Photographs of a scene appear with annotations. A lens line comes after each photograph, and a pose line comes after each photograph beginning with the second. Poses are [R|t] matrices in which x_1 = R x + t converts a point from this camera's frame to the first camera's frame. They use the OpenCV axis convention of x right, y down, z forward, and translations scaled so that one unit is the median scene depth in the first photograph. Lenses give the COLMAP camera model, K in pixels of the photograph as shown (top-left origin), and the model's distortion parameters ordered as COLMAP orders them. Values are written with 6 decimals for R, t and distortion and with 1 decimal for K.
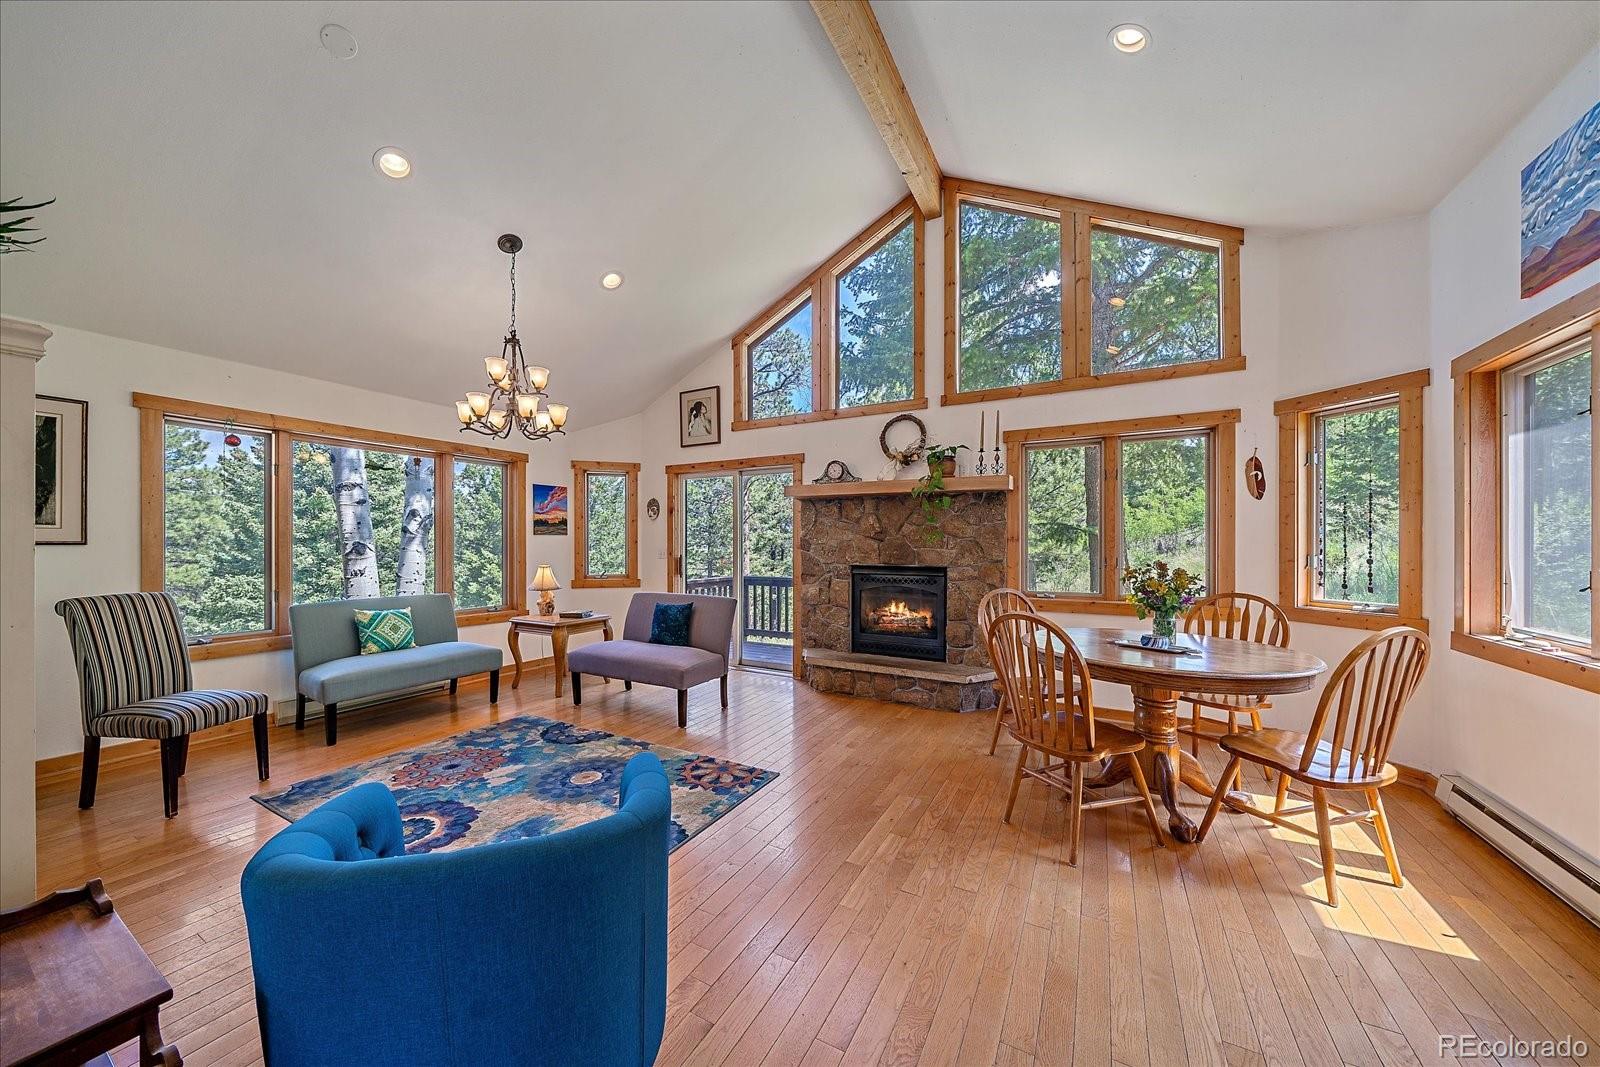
lens RADIAL K [[559.5, 0, 793.1], [0, 559.5, 541.8], [0, 0, 1]] dist [-0.005650, 0.000109]
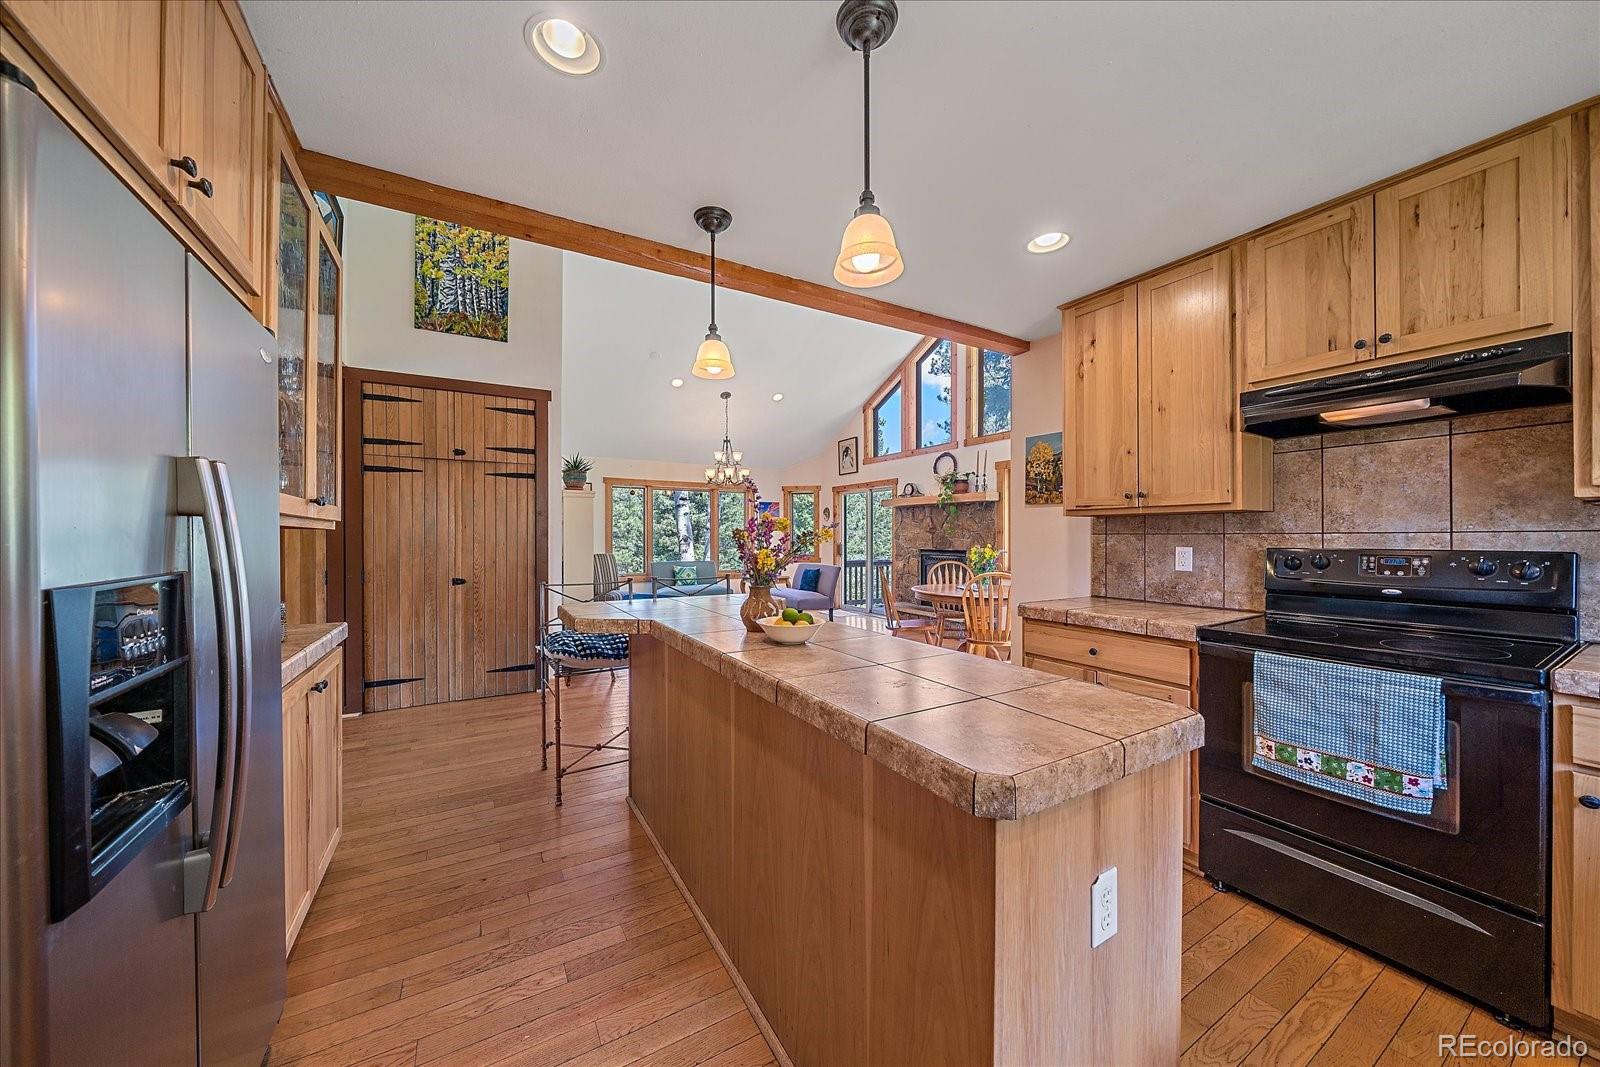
lens RADIAL K [[559.5, 0, 797.5], [0, 559.5, 533.6], [0, 0, 1]] dist [-0.005650, 0.000109]
pose [[0.864037, -0.002757, -0.503421, 0.597193], [0.002426, 0.999996, -0.001312, -0.000610], [0.503423, -0.000088, 0.864040, -0.528134]]
